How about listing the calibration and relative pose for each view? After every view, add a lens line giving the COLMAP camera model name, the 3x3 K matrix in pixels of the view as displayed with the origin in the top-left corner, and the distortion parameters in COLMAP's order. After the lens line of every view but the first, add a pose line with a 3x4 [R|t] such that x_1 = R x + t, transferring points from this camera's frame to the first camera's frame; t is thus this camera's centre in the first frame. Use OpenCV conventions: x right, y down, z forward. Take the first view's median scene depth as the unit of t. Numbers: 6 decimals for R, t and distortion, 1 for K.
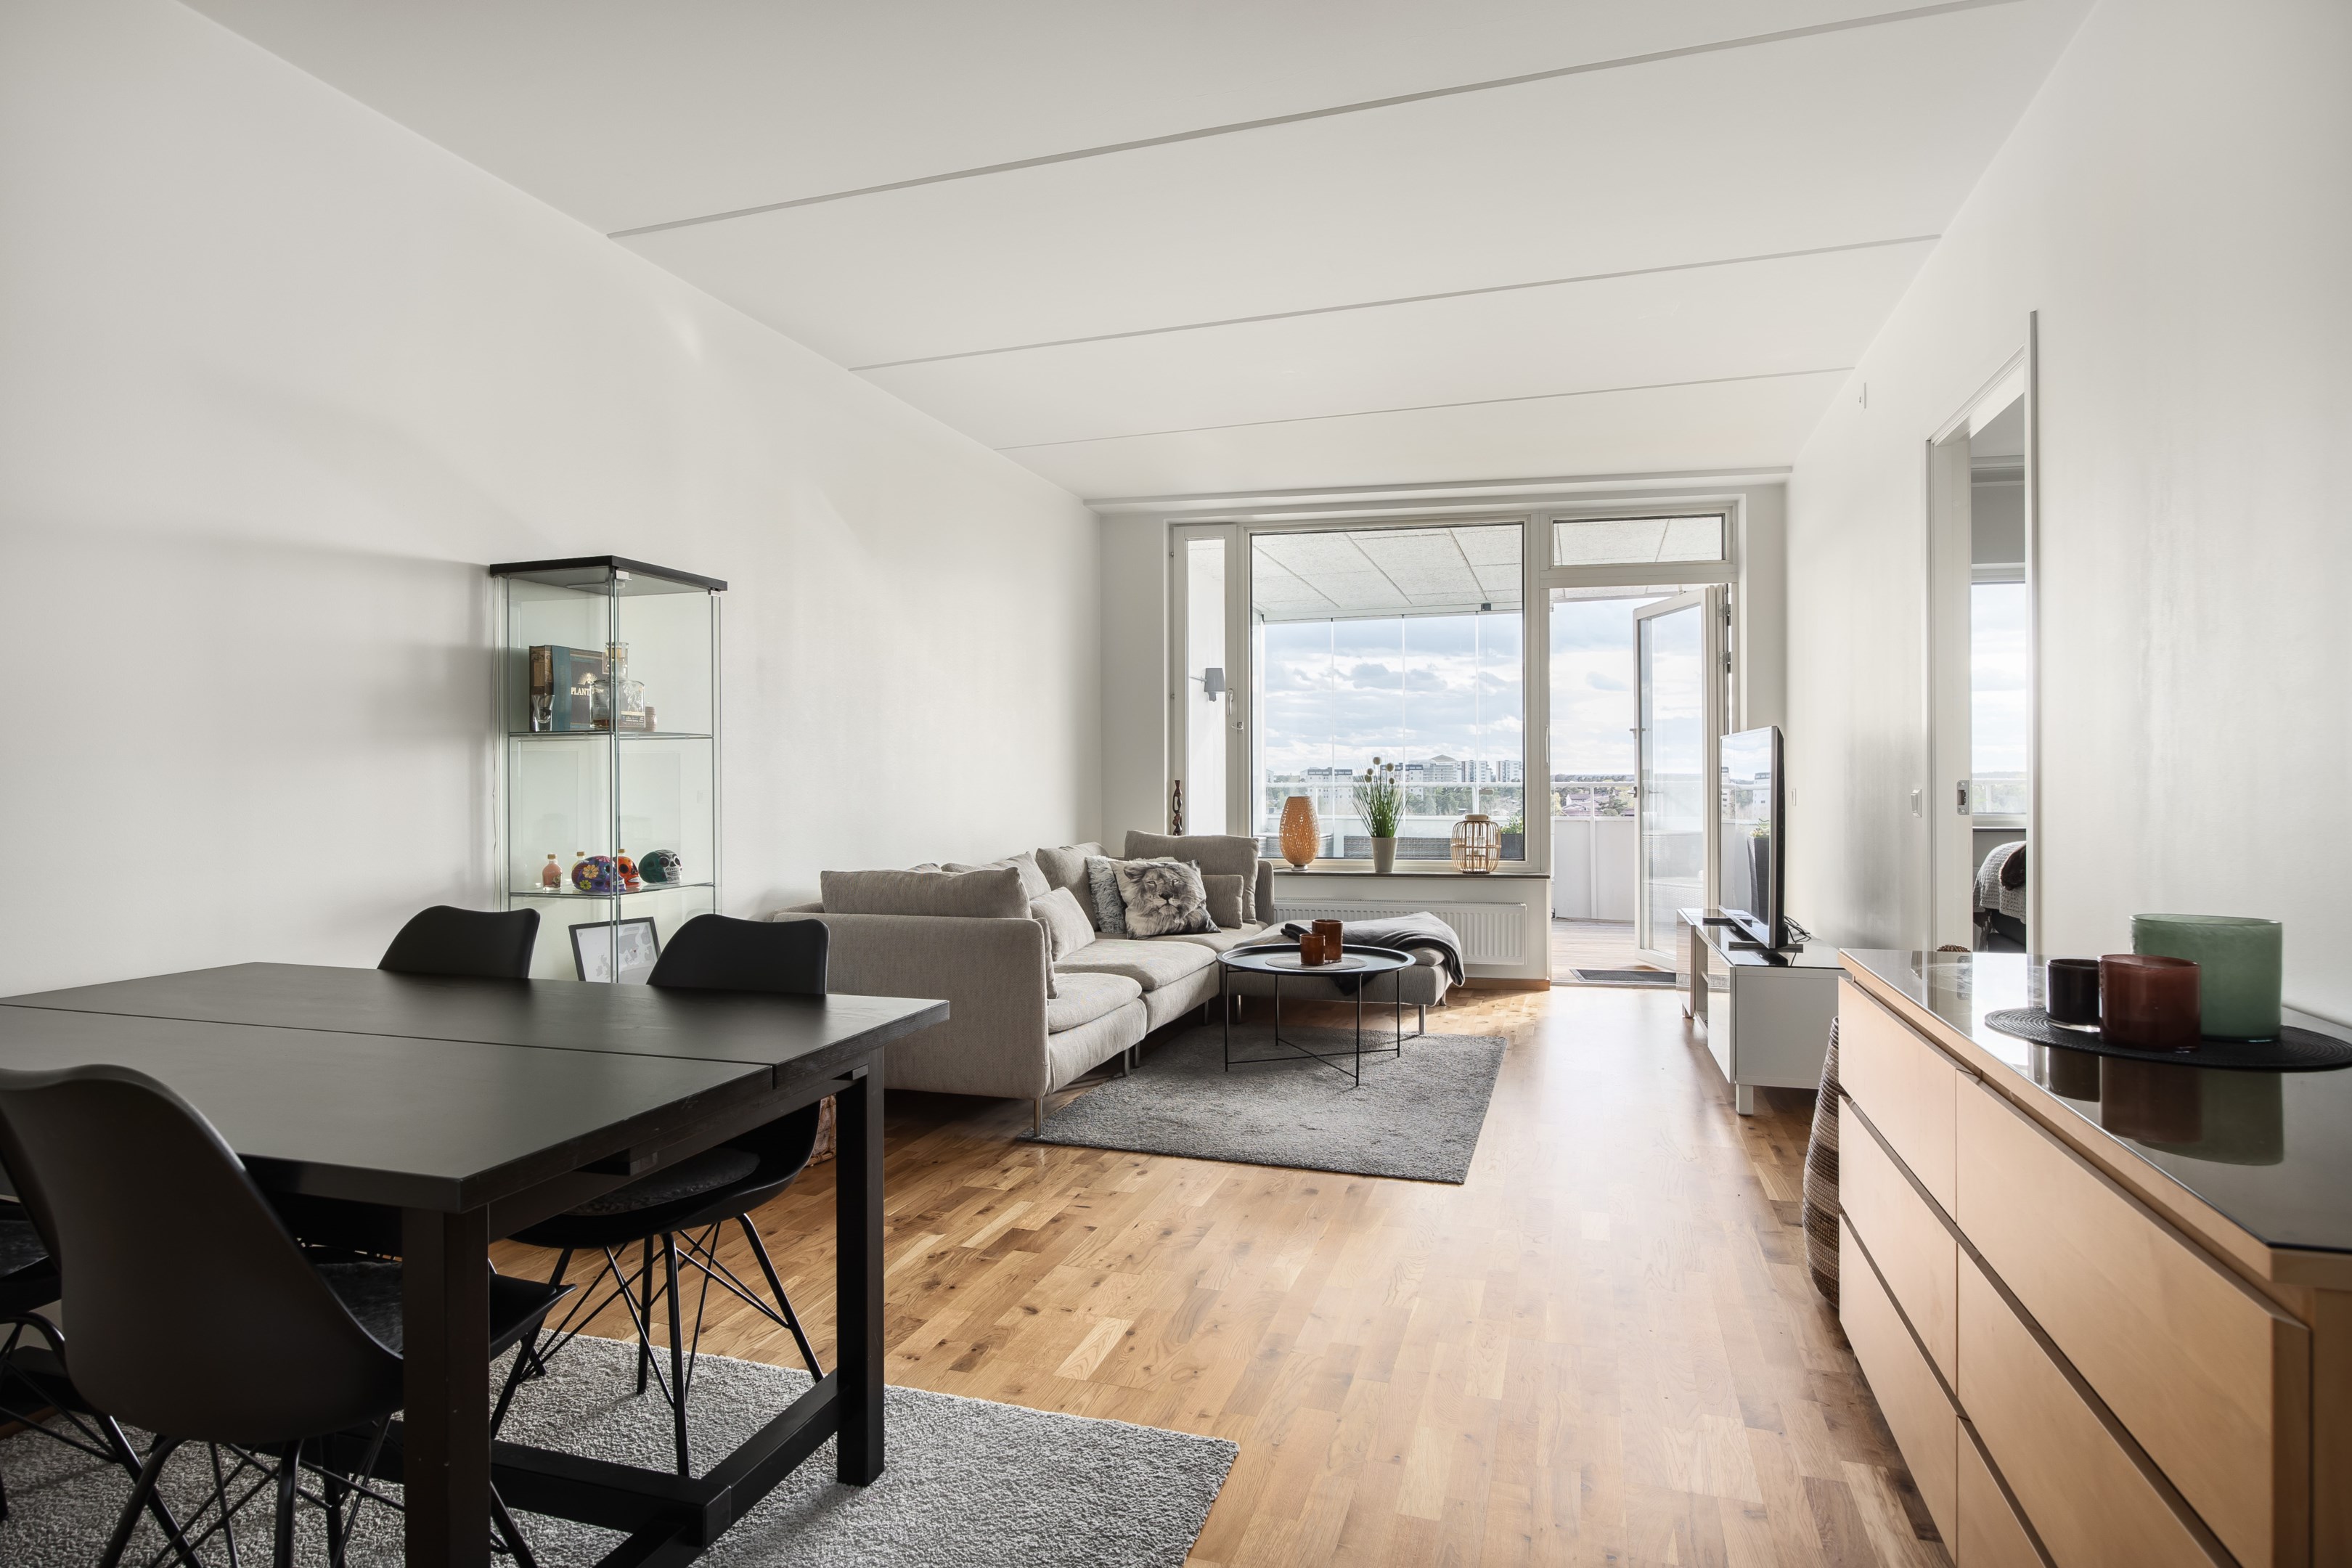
lens RADIAL K [[1267.9, 0, 1168.8], [0, 1267.9, 779.1], [0, 0, 1]] dist [-0.002865, -0.000860]
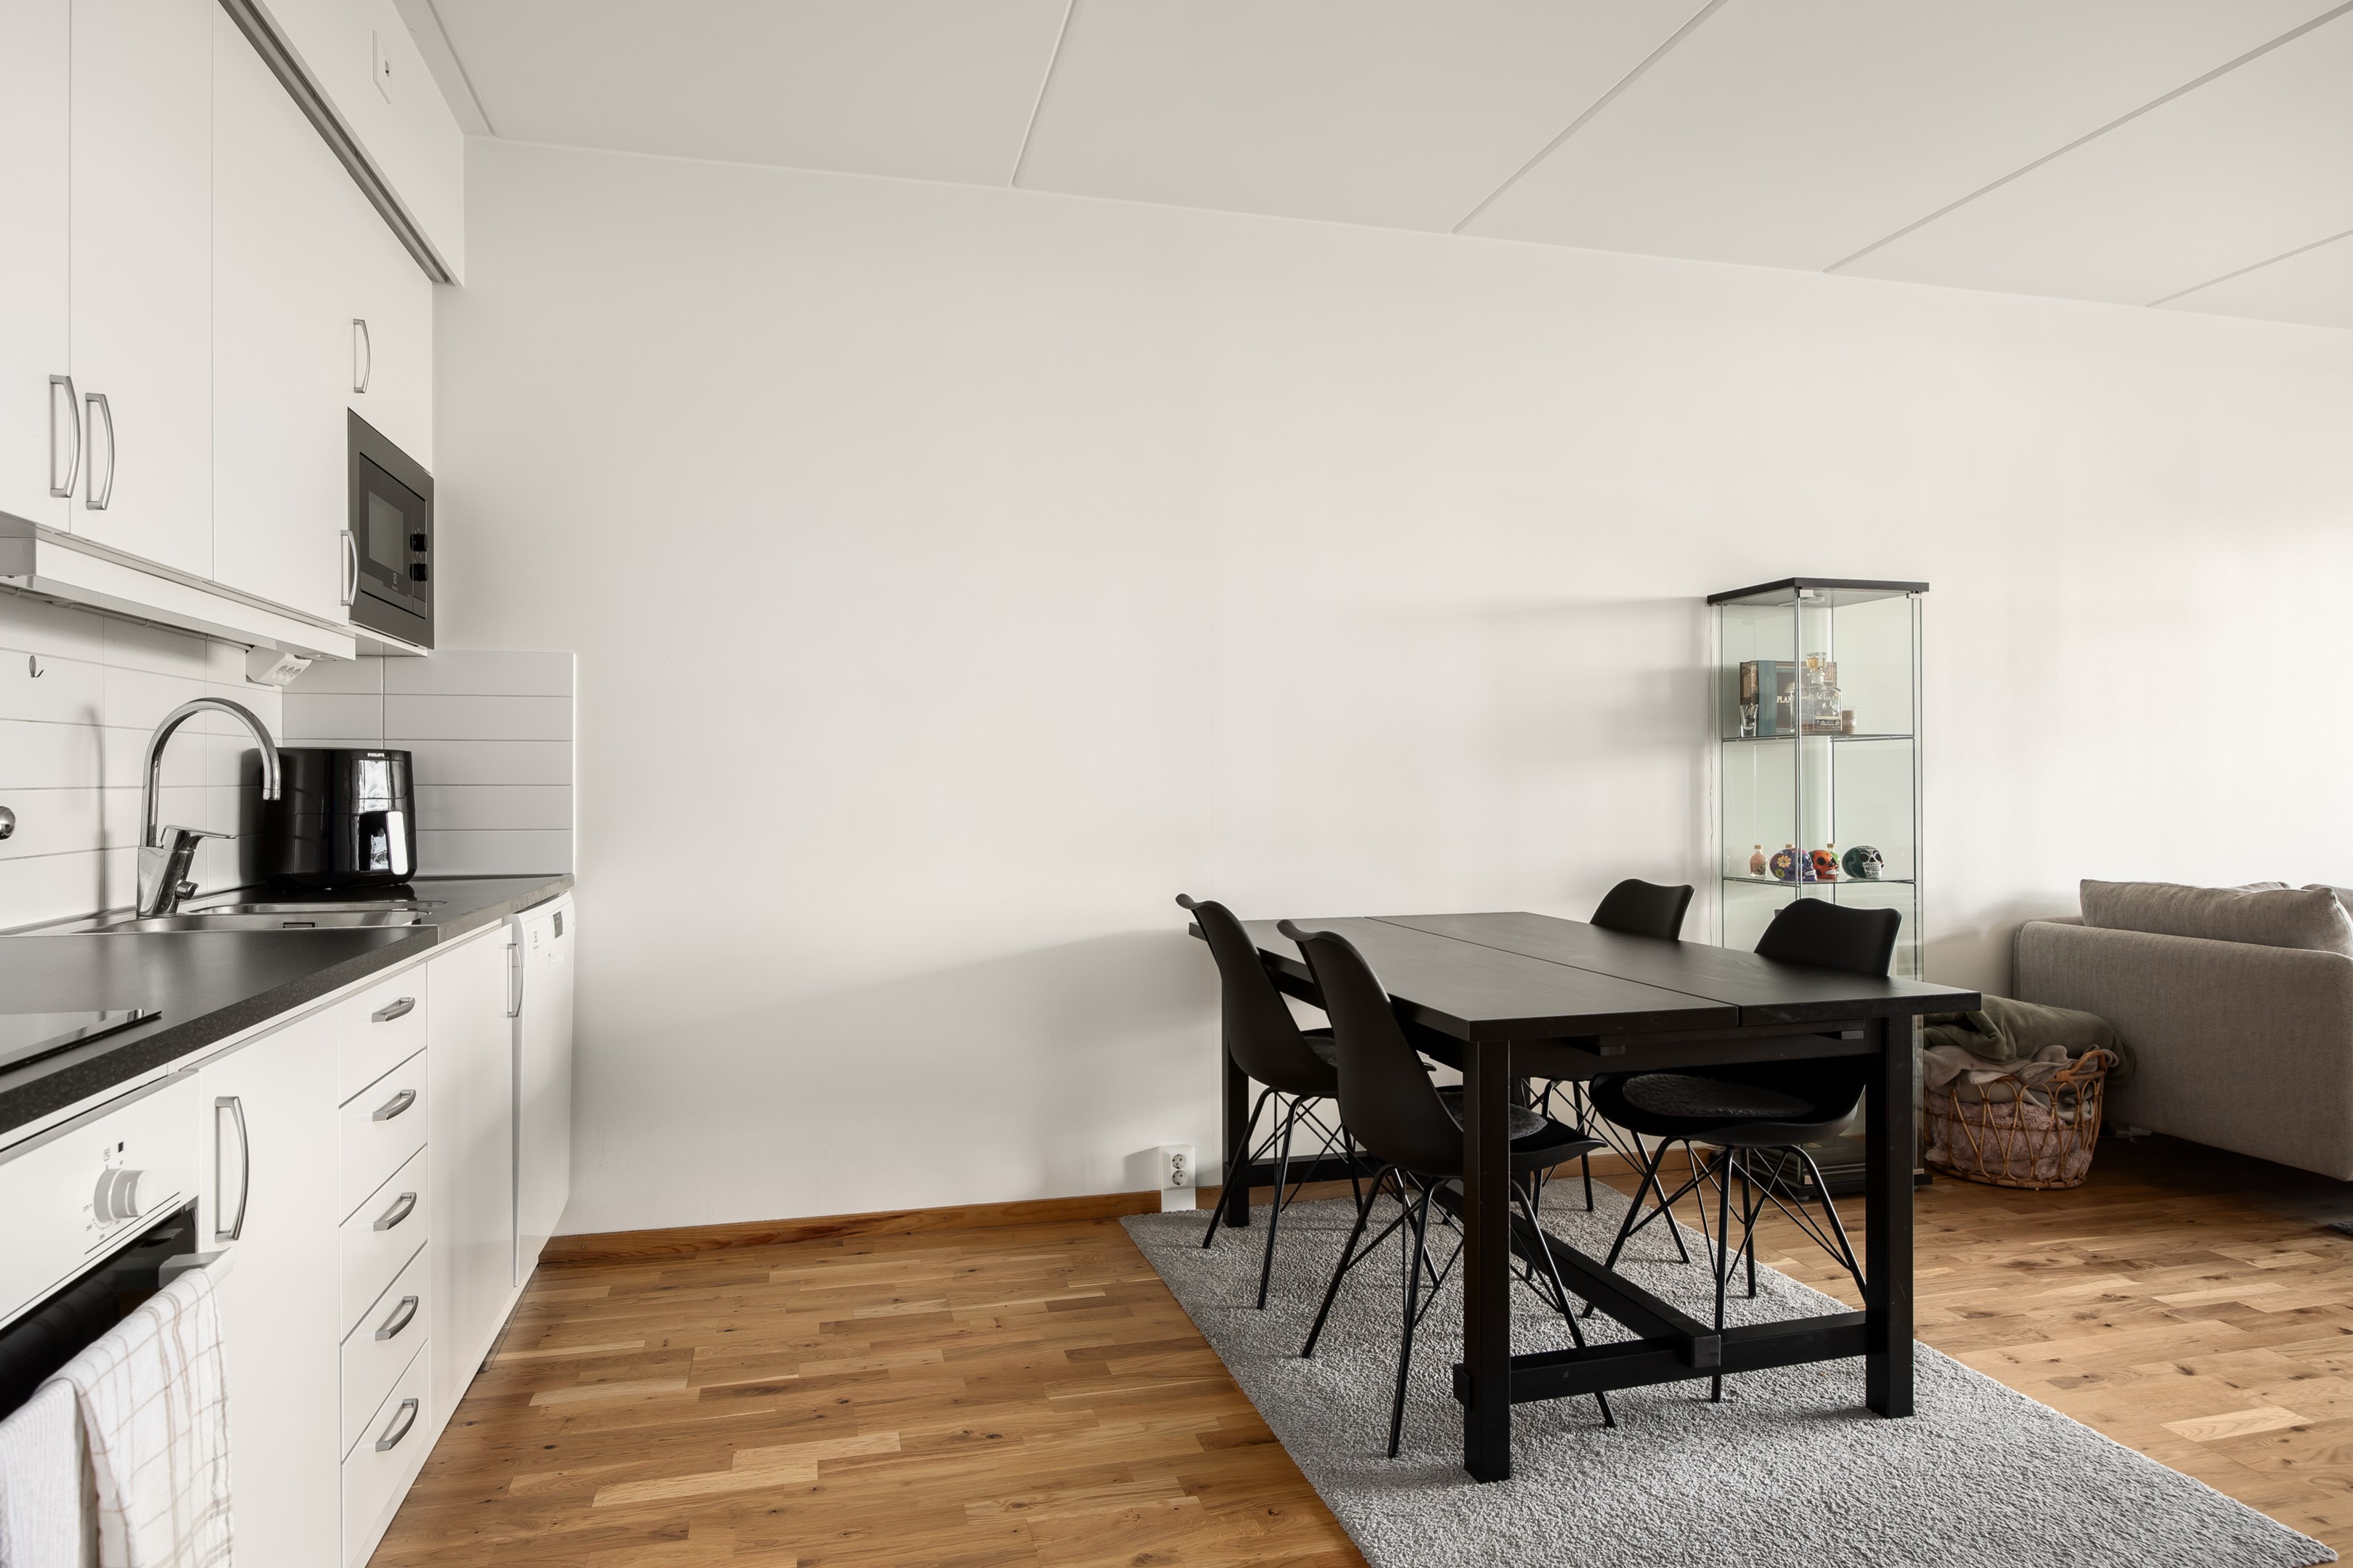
lens RADIAL K [[1396.1, 0, 1176.2], [0, 1396.1, 780.4], [0, 0, 1]] dist [-0.000327, 0.000442]
pose [[0.543374, -0.000485, -0.839491, 0.280774], [0.001480, 0.999999, 0.000380, 0.000084], [0.839489, -0.001449, 0.543374, -0.114319]]
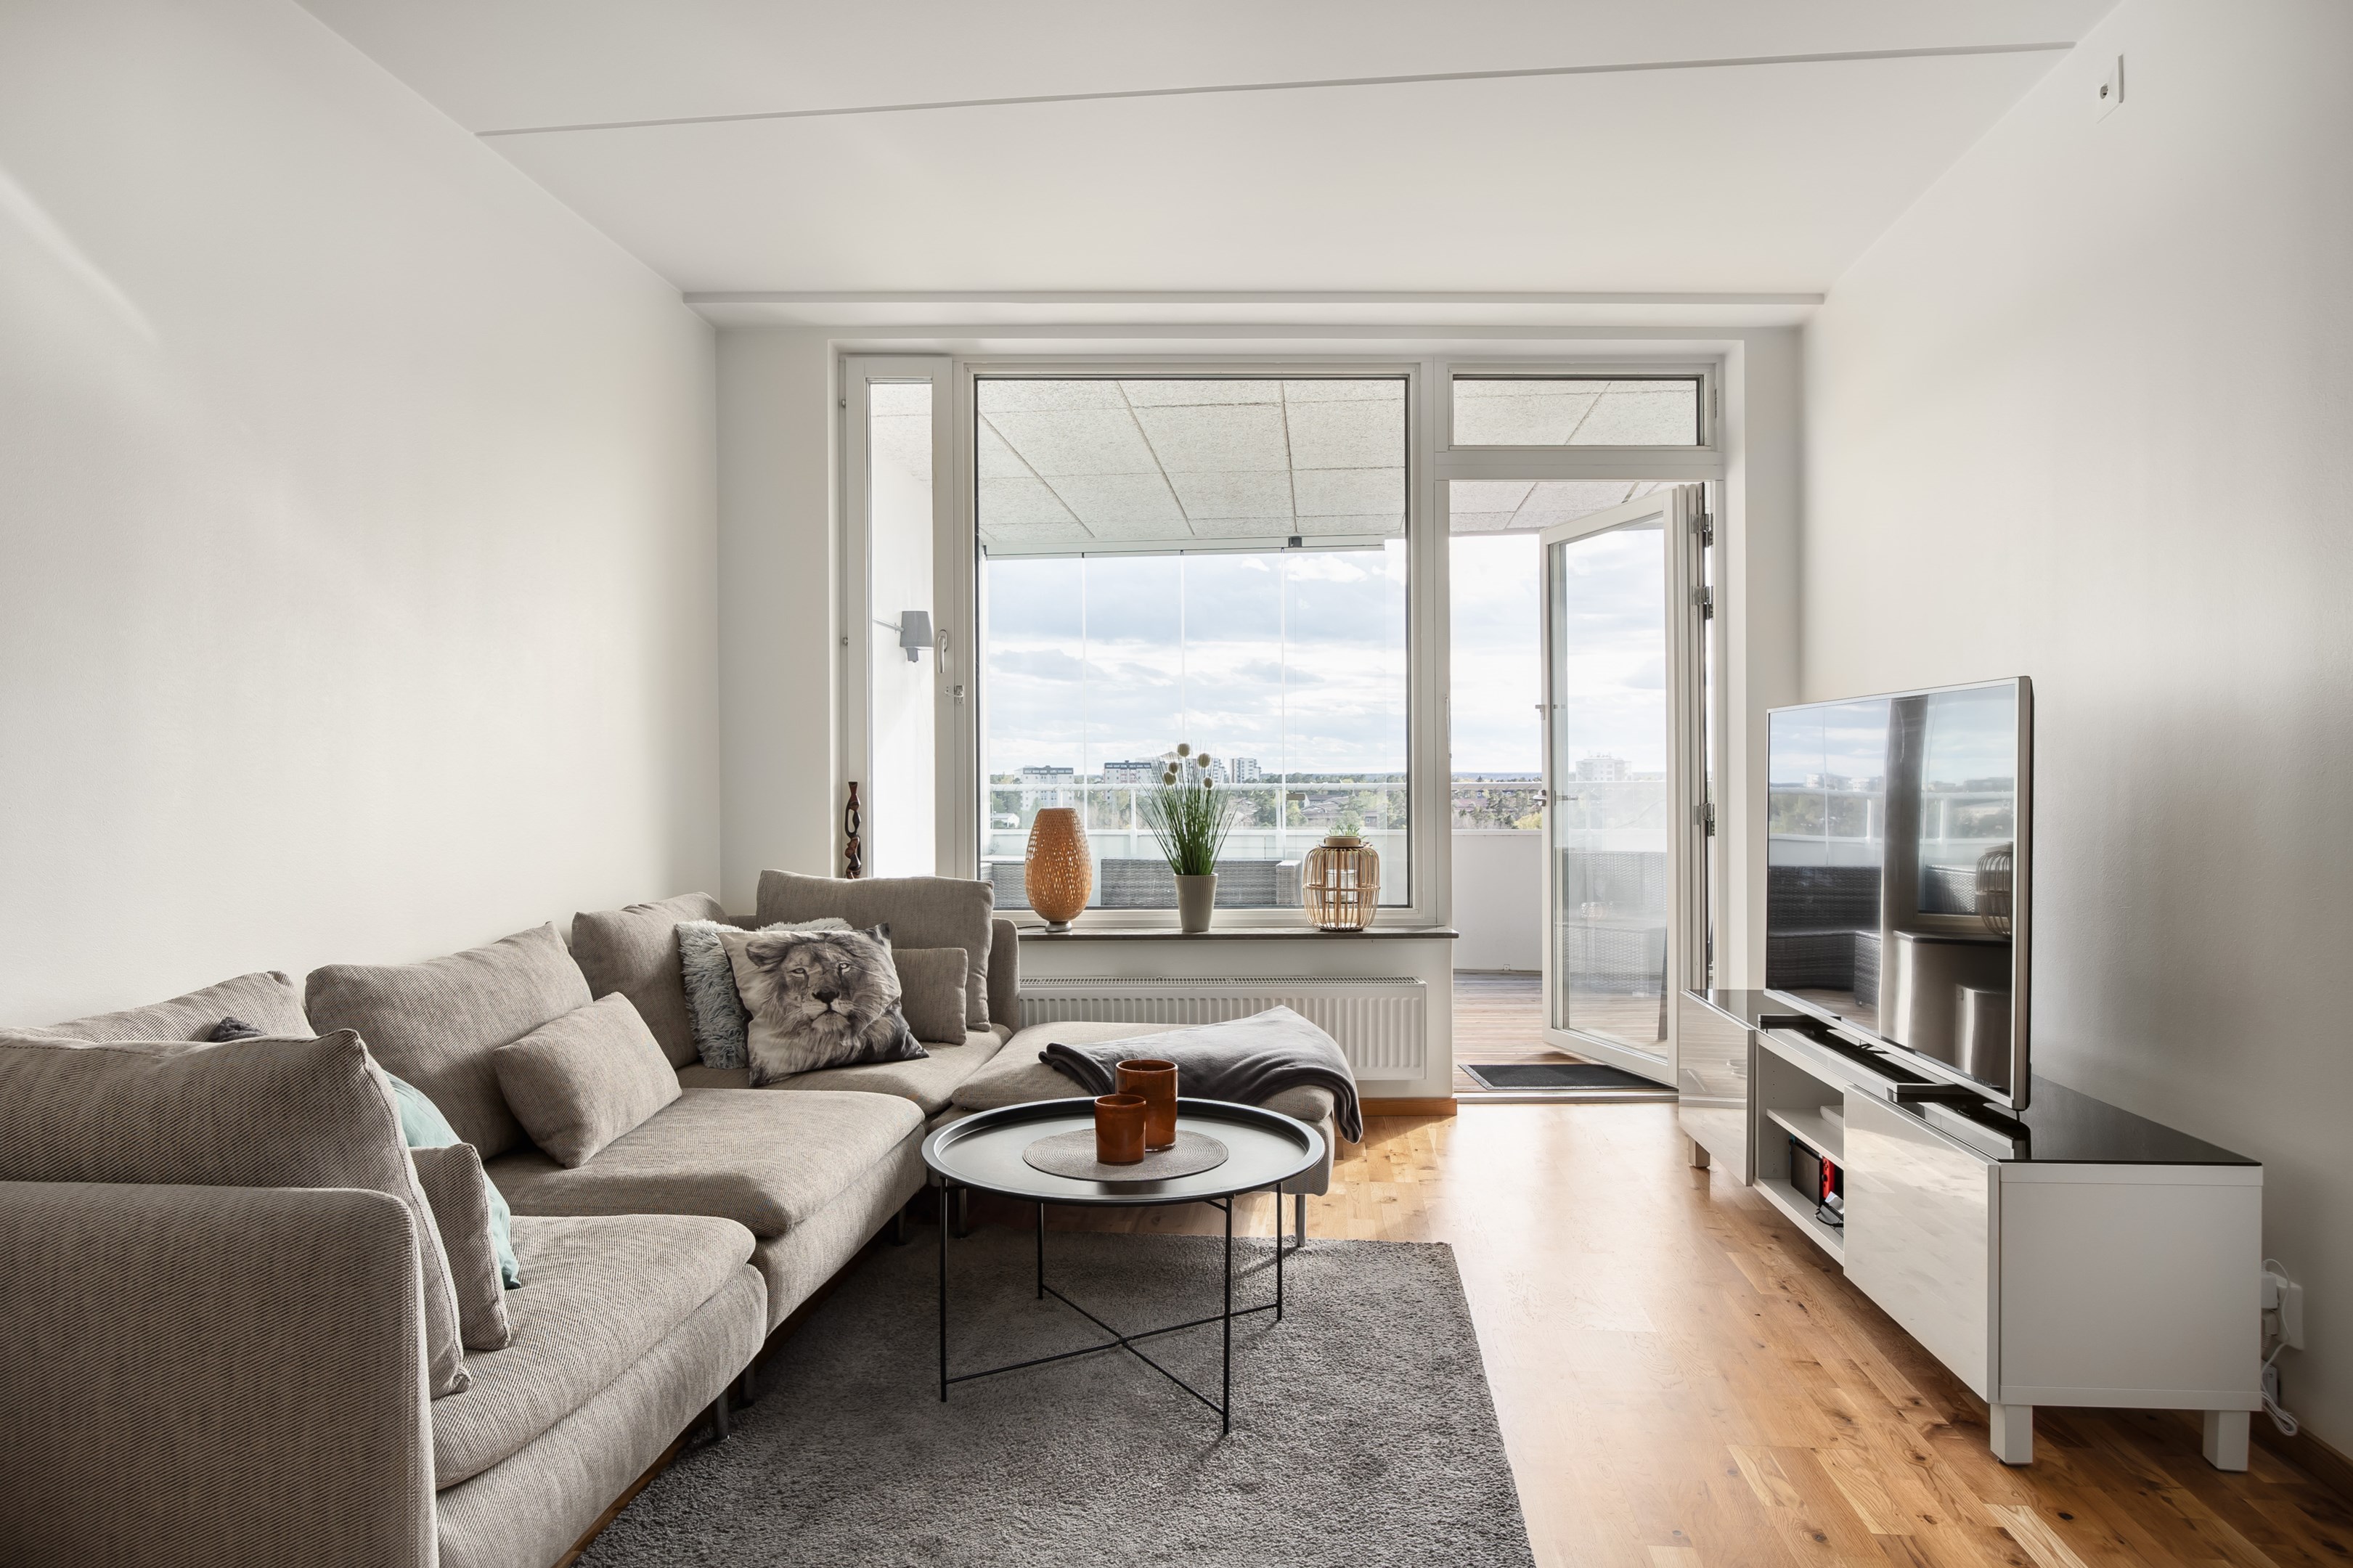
lens RADIAL K [[1476.1, 0, 1171.6], [0, 1476.1, 786.8], [0, 0, 1]] dist [0.006008, 0.000388]
pose [[0.978594, -0.002511, 0.205784, 0.024730], [0.001406, 0.999984, 0.005519, -0.001553], [-0.205794, -0.005112, 0.978582, 0.684557]]
